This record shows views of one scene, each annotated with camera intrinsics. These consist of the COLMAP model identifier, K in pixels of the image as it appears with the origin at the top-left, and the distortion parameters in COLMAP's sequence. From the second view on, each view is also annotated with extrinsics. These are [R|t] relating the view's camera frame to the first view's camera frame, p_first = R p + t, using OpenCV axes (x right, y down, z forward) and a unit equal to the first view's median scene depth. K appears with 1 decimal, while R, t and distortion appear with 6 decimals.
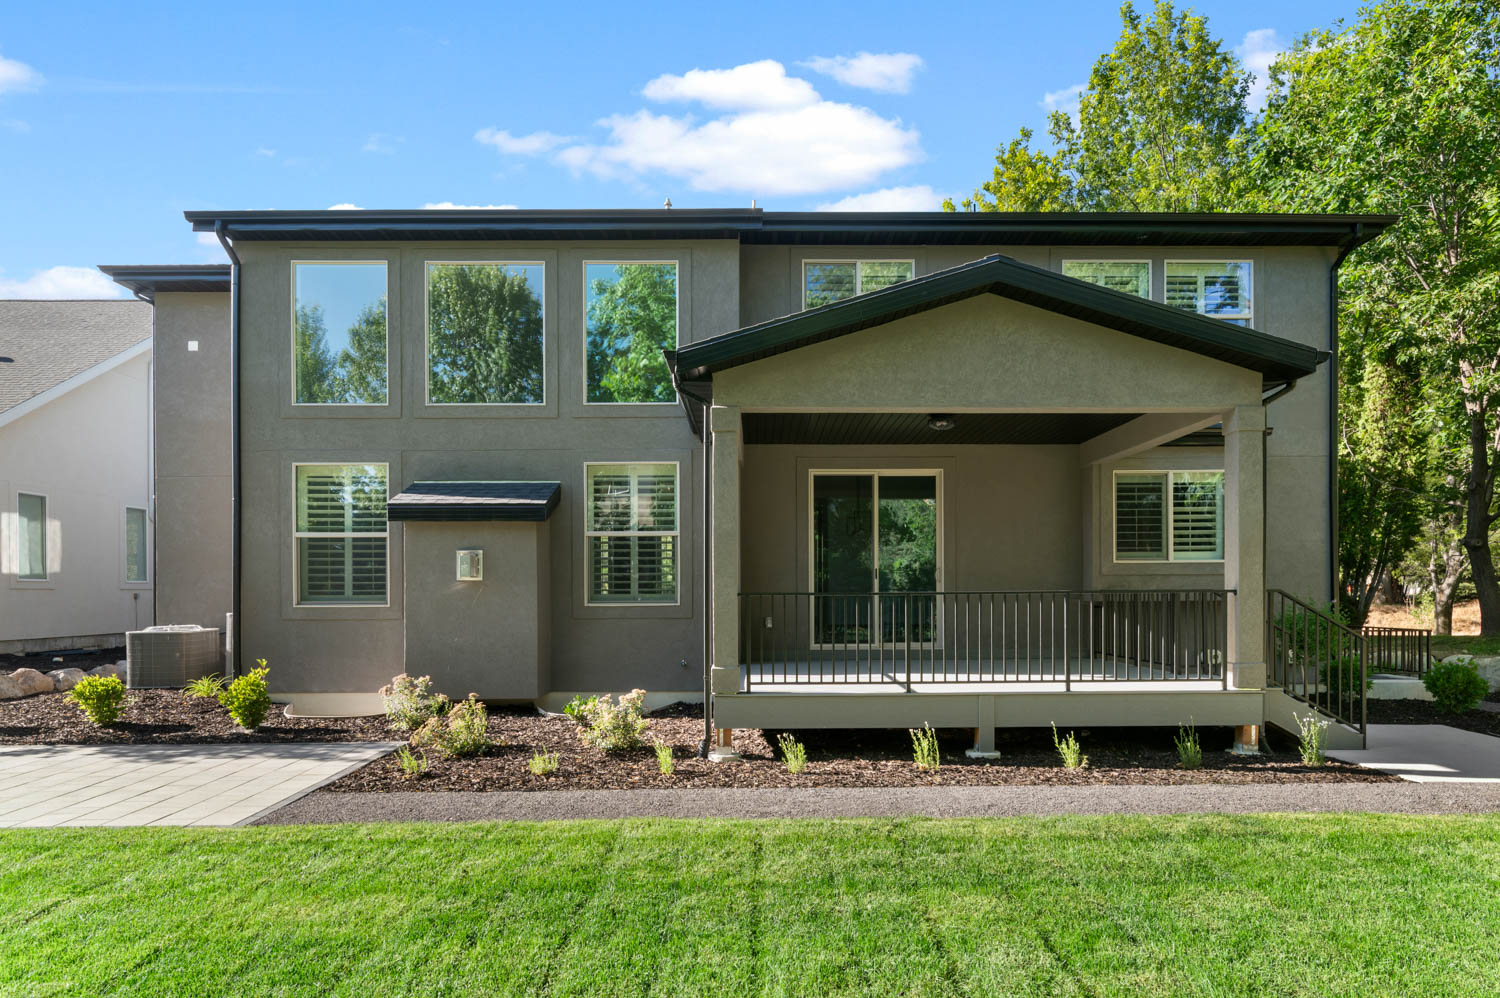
lens RADIAL K [[835.4, 0, 747.8], [0, 835.4, 591.3], [0, 0, 1]] dist [0.004202, 0.000157]
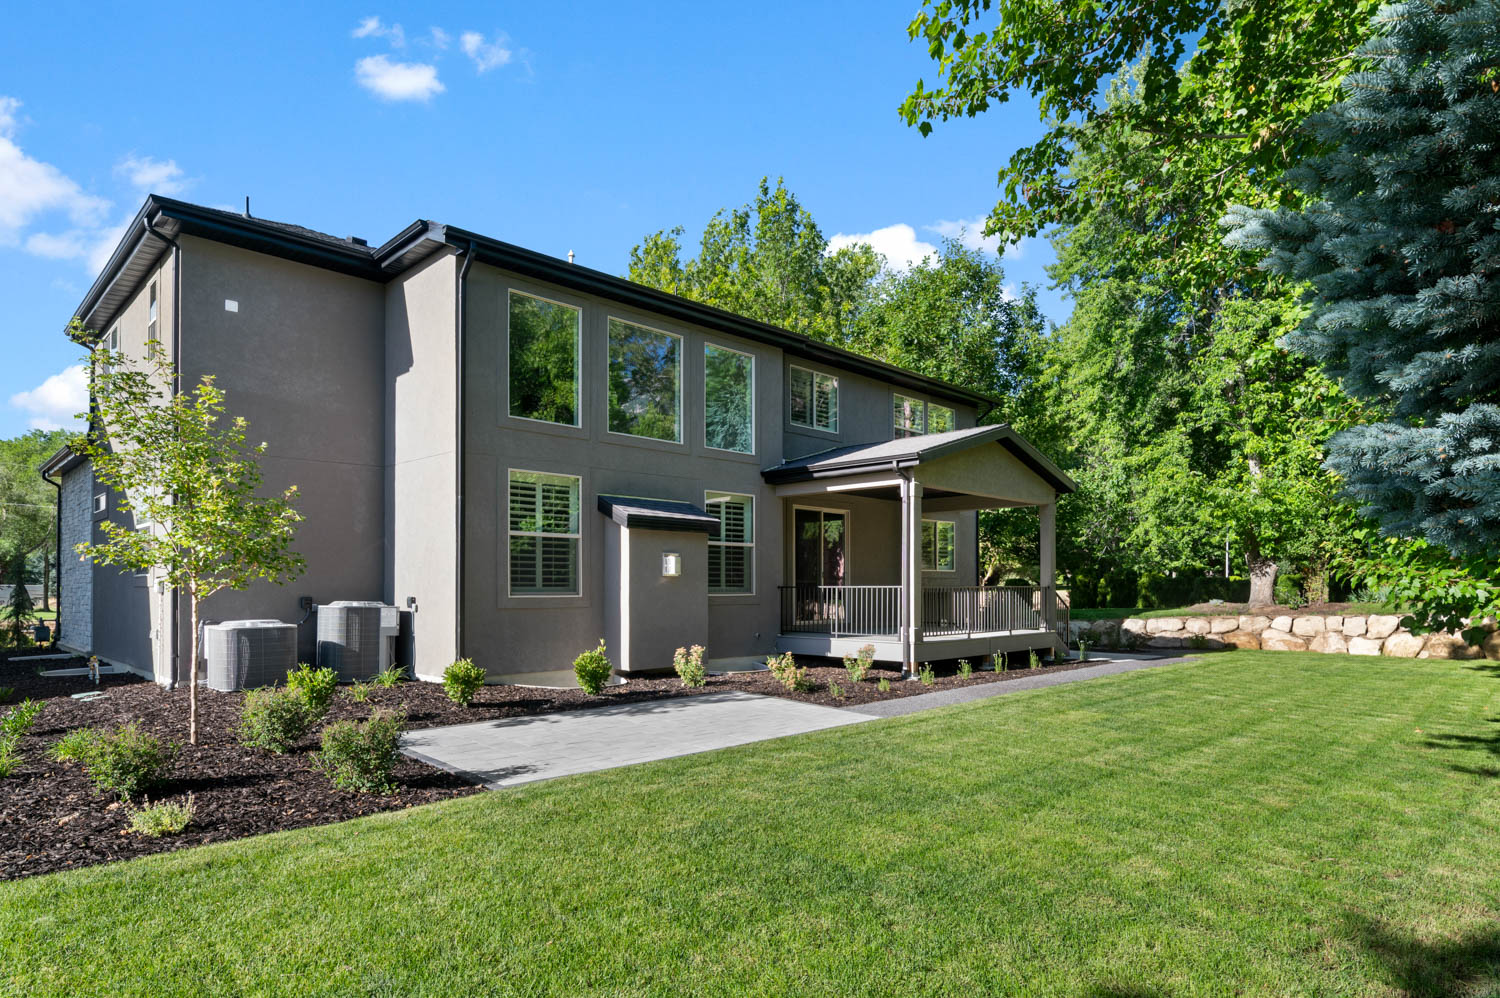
lens RADIAL K [[835.4, 0, 747.8], [0, 835.4, 591.3], [0, 0, 1]] dist [0.004202, 0.000157]
pose [[0.716971, 0.000701, 0.697103, -1.488991], [-0.003337, 0.999991, 0.002426, 0.009293], [-0.697096, -0.004066, 0.716967, -0.032293]]
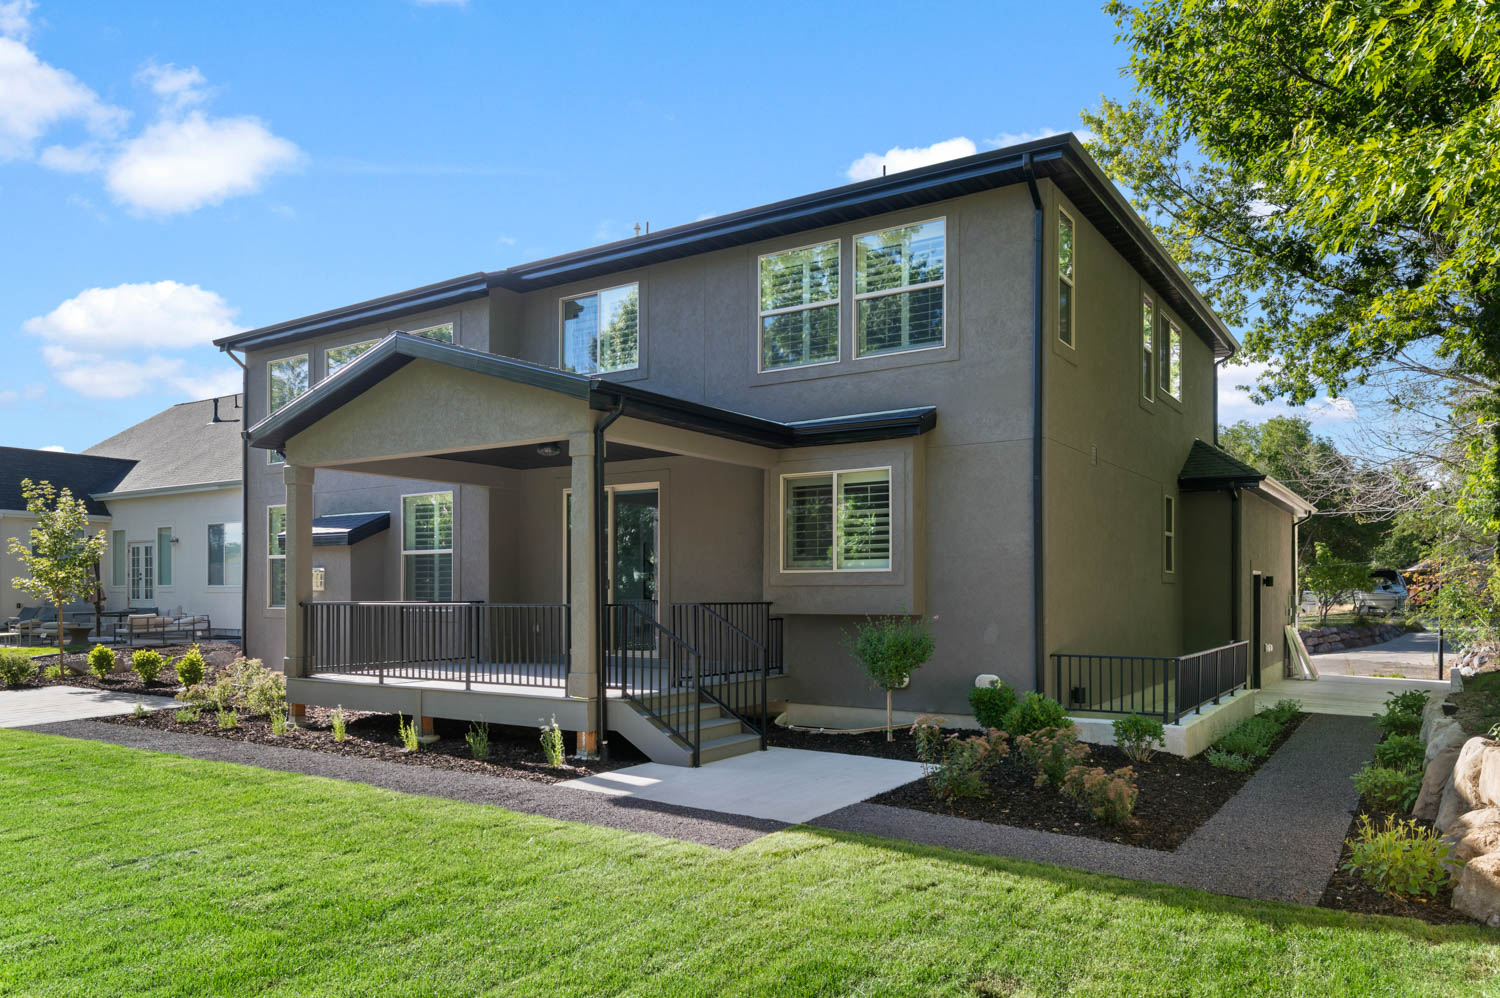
lens RADIAL K [[1045.5, 0, 749.3], [0, 1045.5, 586.1], [0, 0, 1]] dist [0.005121, 0.000406]
pose [[0.825424, -0.001577, -0.564512, 1.037010], [-0.003861, 0.999957, -0.008439, -0.009314], [0.564501, 0.009146, 0.825382, 0.011948]]
